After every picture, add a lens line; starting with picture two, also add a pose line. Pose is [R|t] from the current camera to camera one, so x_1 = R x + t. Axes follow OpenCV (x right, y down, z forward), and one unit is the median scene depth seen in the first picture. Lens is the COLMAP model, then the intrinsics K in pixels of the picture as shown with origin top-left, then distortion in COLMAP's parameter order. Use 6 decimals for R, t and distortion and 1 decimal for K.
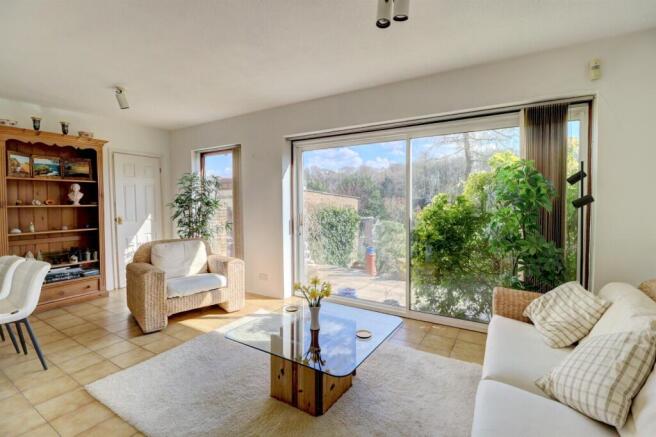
lens RADIAL K [[301.1, 0, 328.0], [0, 301.1, 218.5], [0, 0, 1]] dist [-0.022743, -0.000133]
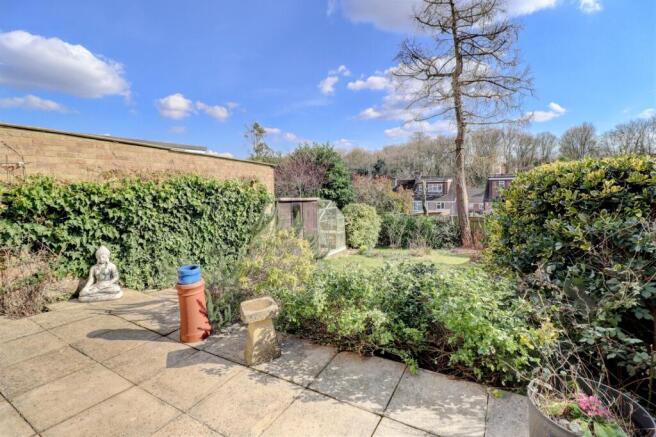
lens RADIAL K [[301.1, 0, 328.0], [0, 301.1, 218.5], [0, 0, 1]] dist [-0.022743, -0.000133]
pose [[0.999932, -0.000871, 0.011588, 0.402199], [0.000256, 0.998597, 0.052961, 0.011517], [-0.011618, -0.052954, 0.998529, 0.749222]]
